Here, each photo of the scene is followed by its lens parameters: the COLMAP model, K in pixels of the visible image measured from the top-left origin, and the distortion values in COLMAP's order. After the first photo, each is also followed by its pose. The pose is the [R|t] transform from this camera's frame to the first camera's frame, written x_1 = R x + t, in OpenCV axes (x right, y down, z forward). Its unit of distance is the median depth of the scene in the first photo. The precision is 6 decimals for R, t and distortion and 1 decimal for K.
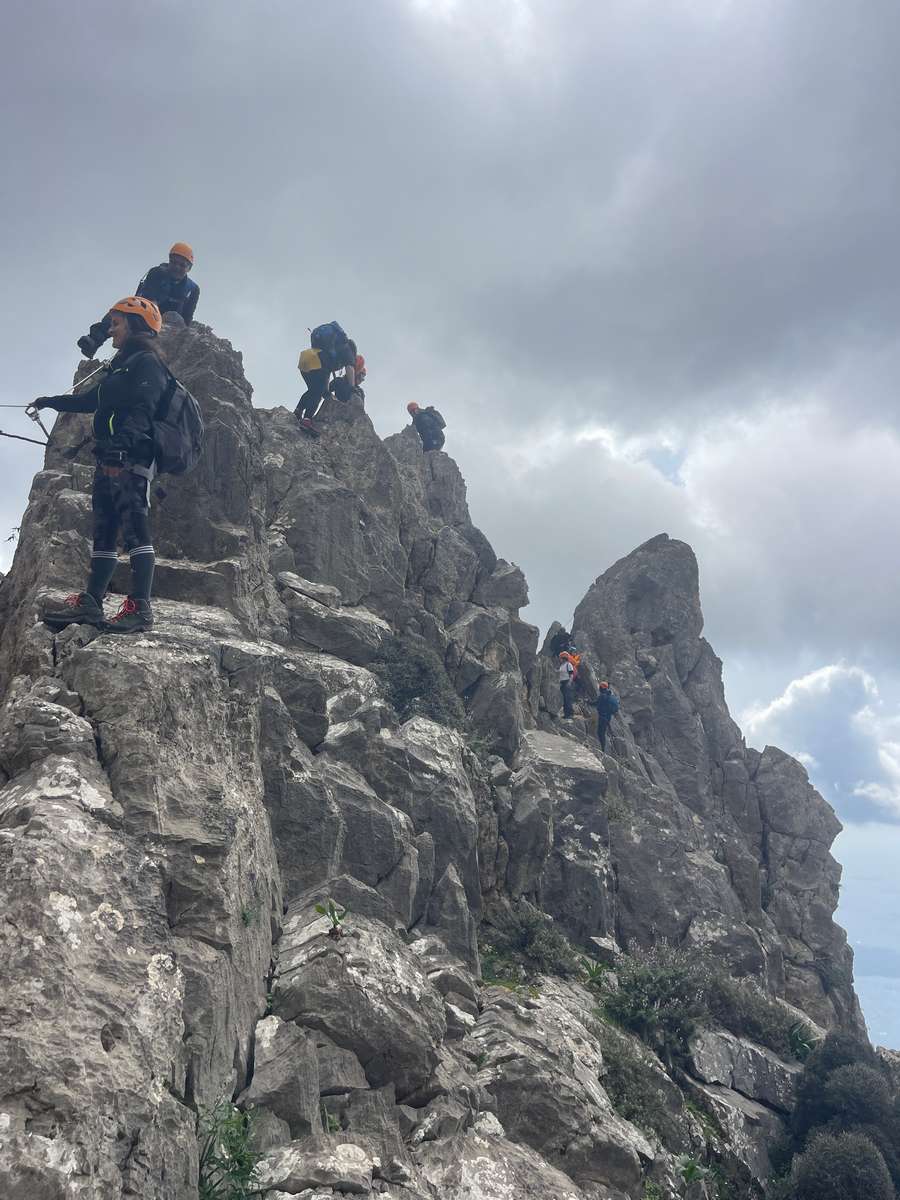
lens RADIAL K [[928.7, 0, 448.2], [0, 928.7, 597.5], [0, 0, 1]] dist [0.050832, -0.078658]
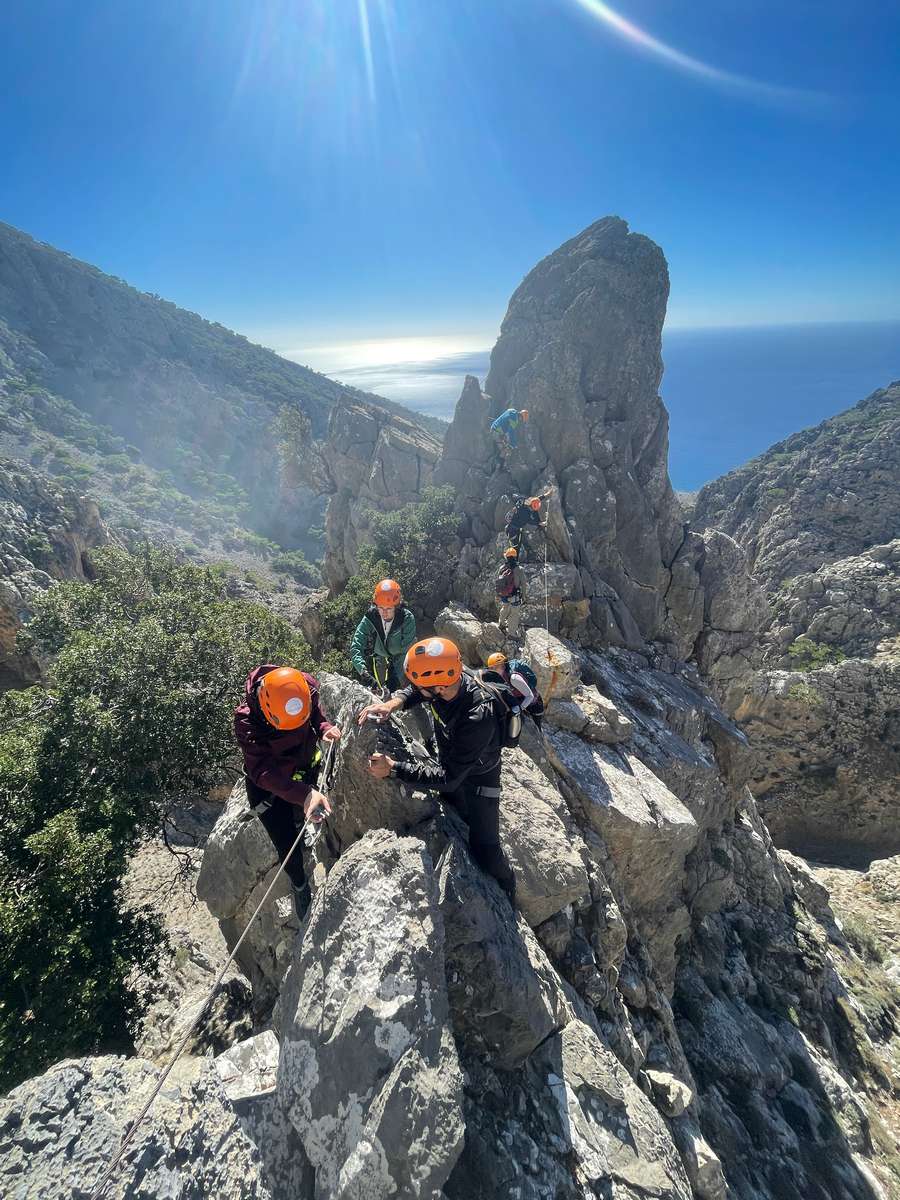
lens RADIAL K [[489.9, 0, 445.8], [0, 489.9, 603.6], [0, 0, 1]] dist [-0.017436, -0.000366]
pose [[0.962309, -0.202433, 0.181613, -0.039680], [0.018659, 0.715364, 0.698503, -0.330831], [-0.271319, -0.668786, 0.692178, 1.688263]]
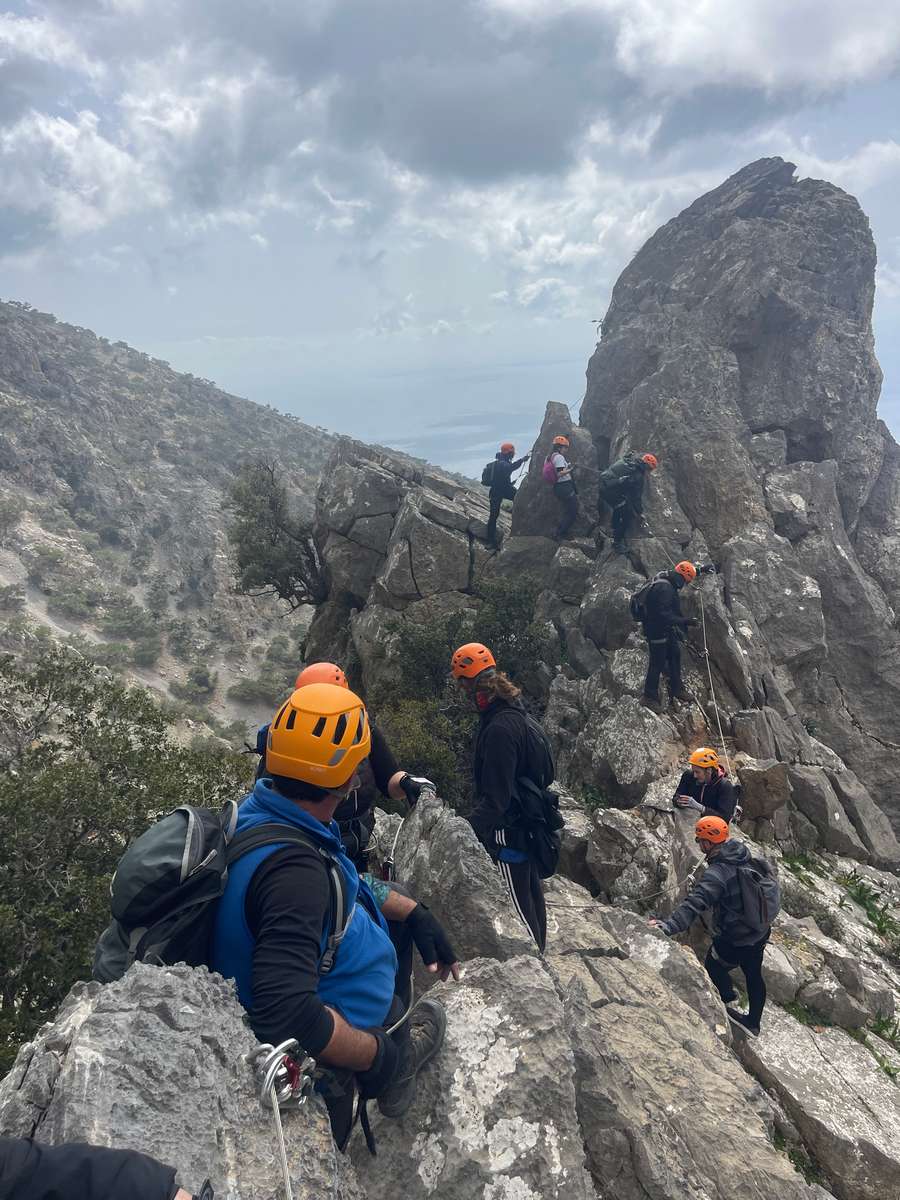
lens RADIAL K [[928.7, 0, 442.0], [0, 928.7, 593.8], [0, 0, 1]] dist [0.050832, -0.078658]
pose [[0.971729, -0.178172, 0.154911, -0.078300], [0.078450, 0.862512, 0.499918, -0.354592], [-0.222684, -0.473632, 0.852106, 1.595291]]
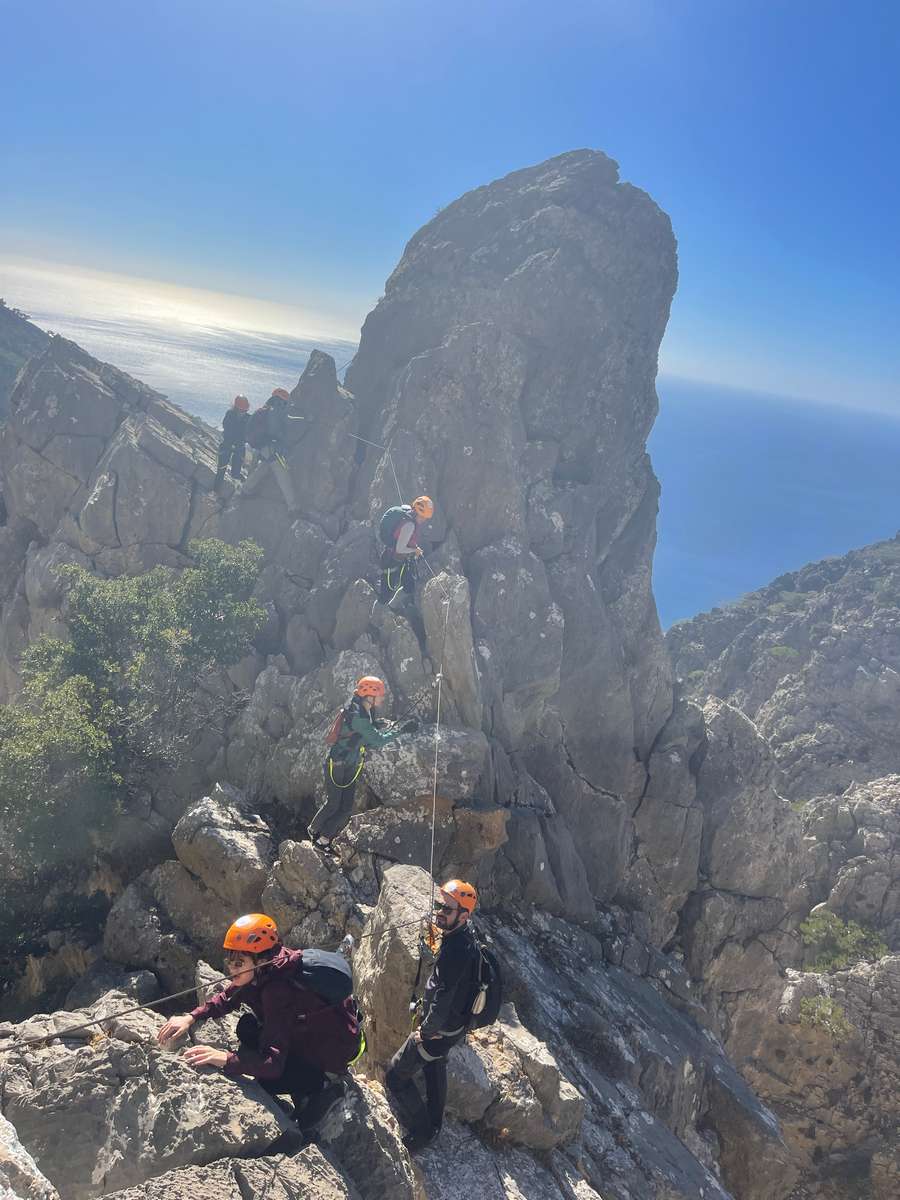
lens RADIAL K [[912.2, 0, 435.9], [0, 912.2, 589.2], [0, 0, 1]] dist [0.064094, -0.086140]
pose [[0.901920, -0.015297, 0.431632, -0.033731], [-0.225966, 0.834970, 0.501761, -0.271507], [-0.368075, -0.550082, 0.749620, 1.755734]]
